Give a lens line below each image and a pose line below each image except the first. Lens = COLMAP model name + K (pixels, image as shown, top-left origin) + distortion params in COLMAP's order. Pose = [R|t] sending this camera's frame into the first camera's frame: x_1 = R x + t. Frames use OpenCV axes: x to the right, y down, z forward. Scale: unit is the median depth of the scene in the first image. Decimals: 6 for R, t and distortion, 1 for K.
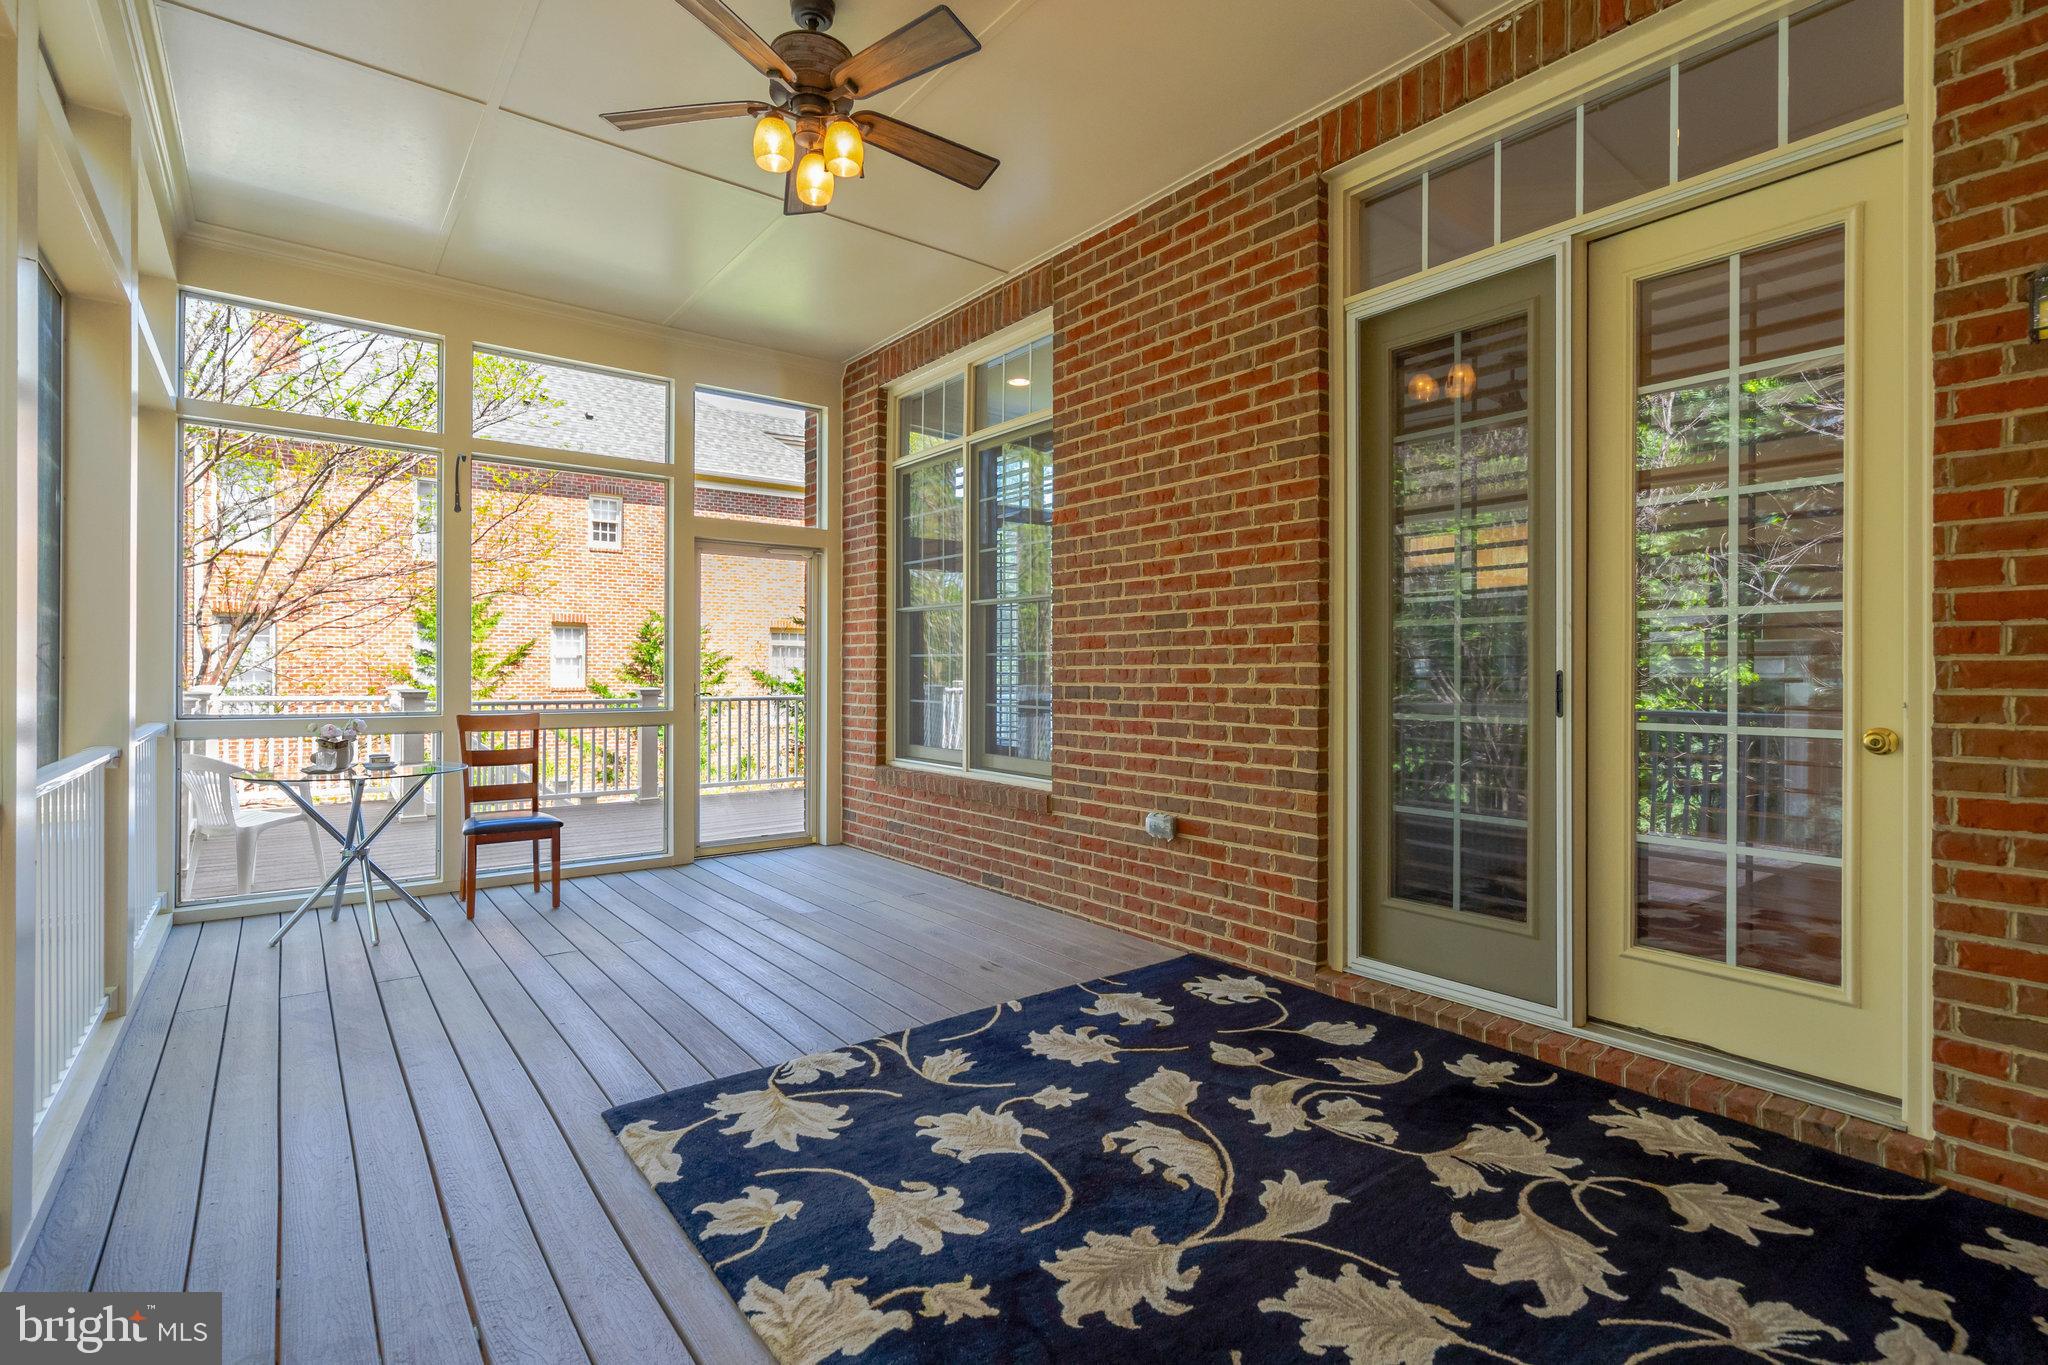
lens RADIAL K [[946.5, 0, 1018.0], [0, 946.5, 672.9], [0, 0, 1]] dist [-0.011145, -0.000412]
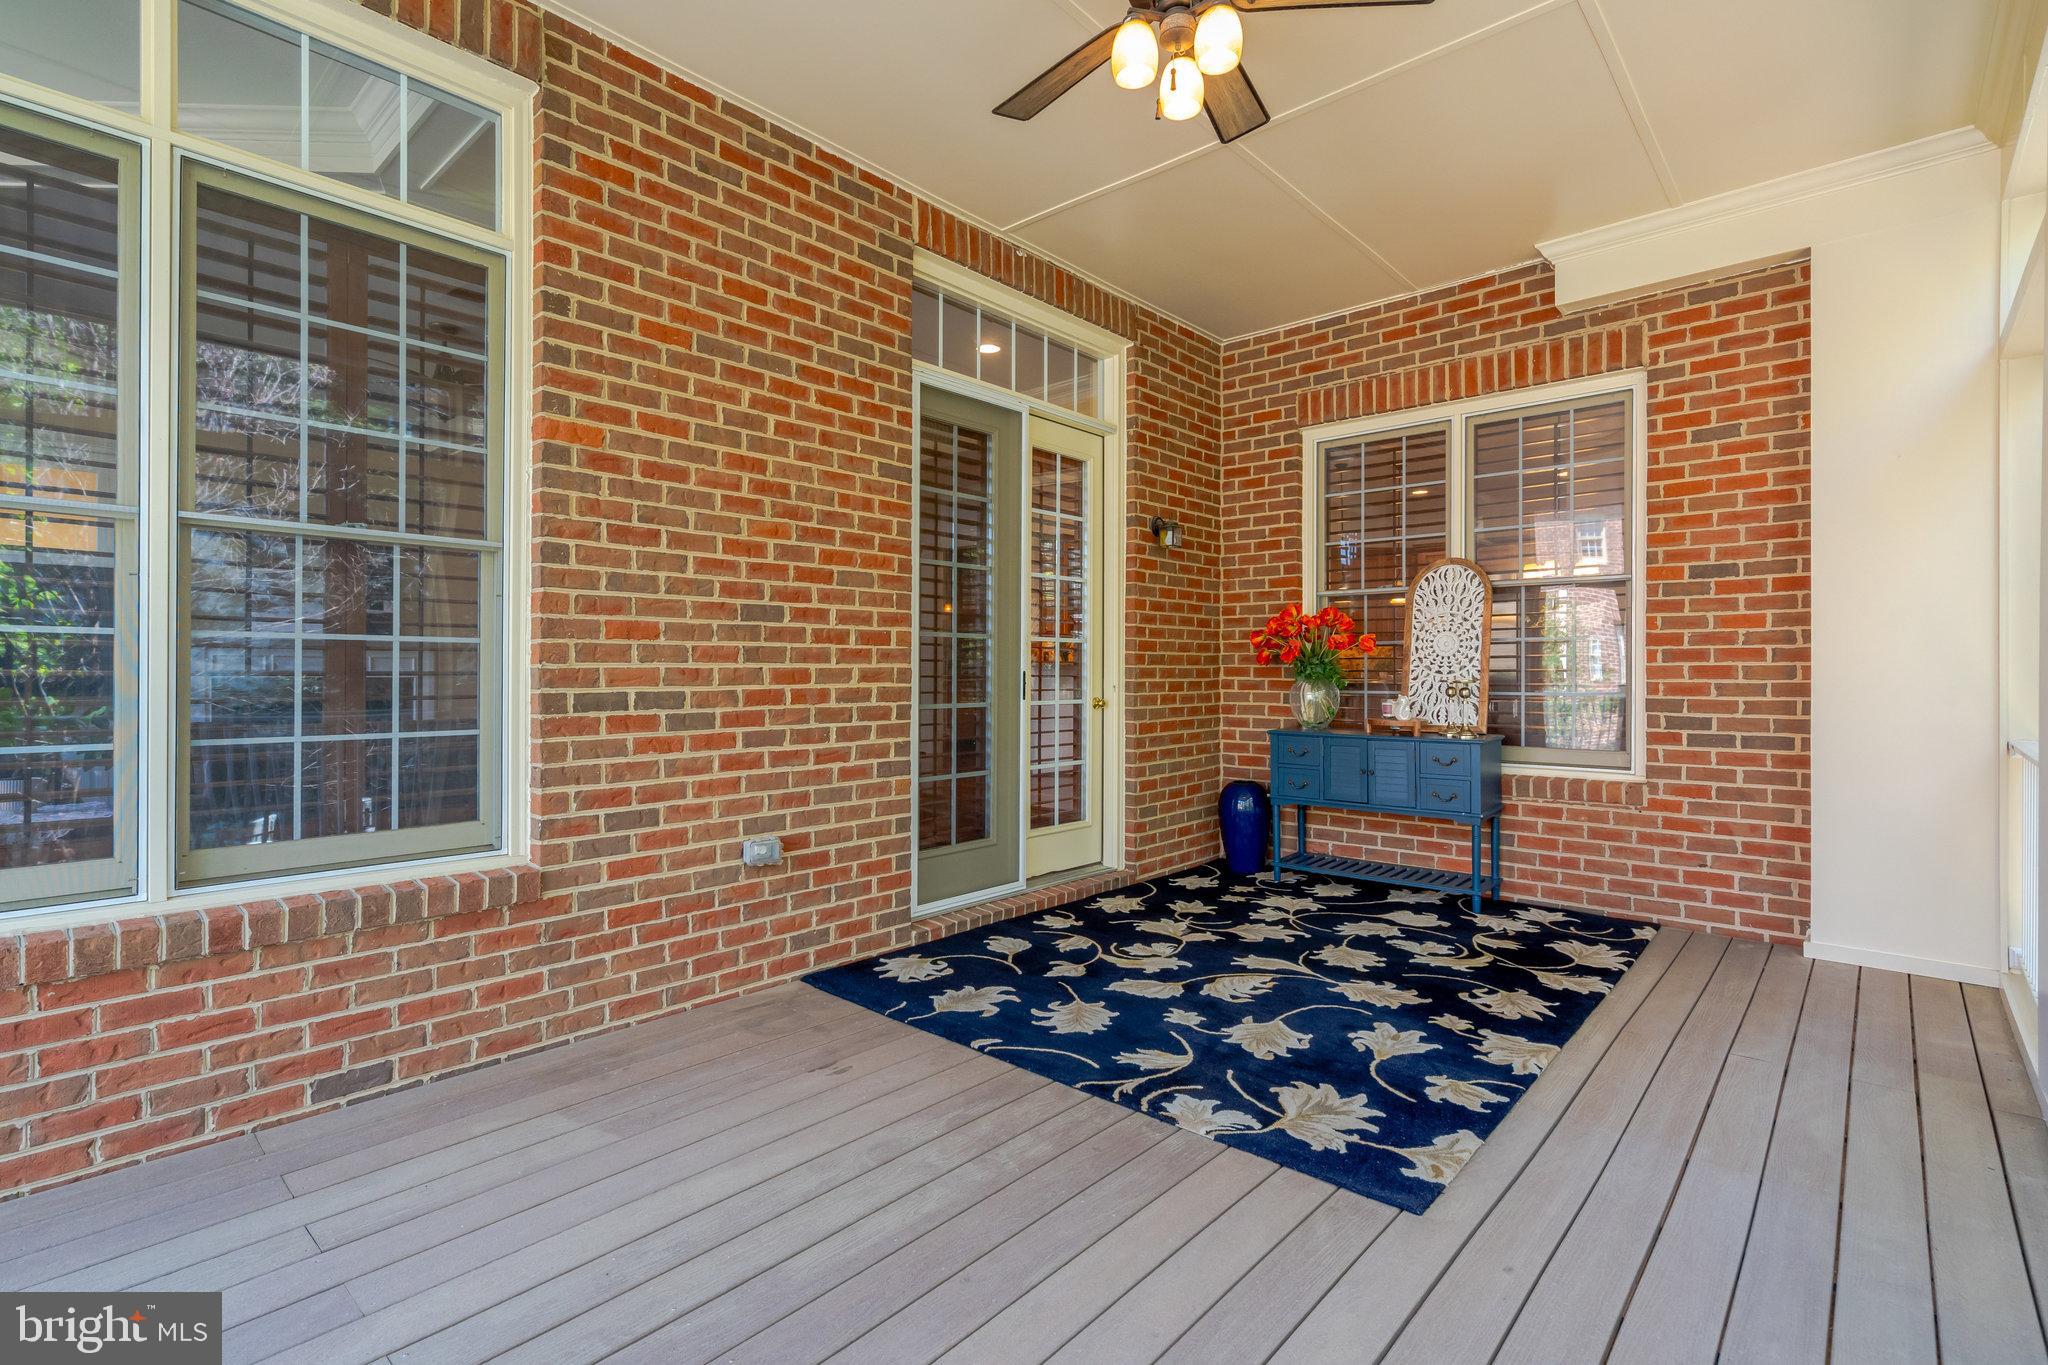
lens RADIAL K [[946.5, 0, 1021.3], [0, 946.5, 677.8], [0, 0, 1]] dist [-0.011145, -0.000412]
pose [[-0.175131, -0.006397, 0.984524, -1.037999], [-0.000414, 0.999979, 0.006424, -0.001748], [-0.984545, 0.000717, -0.175130, 1.304273]]
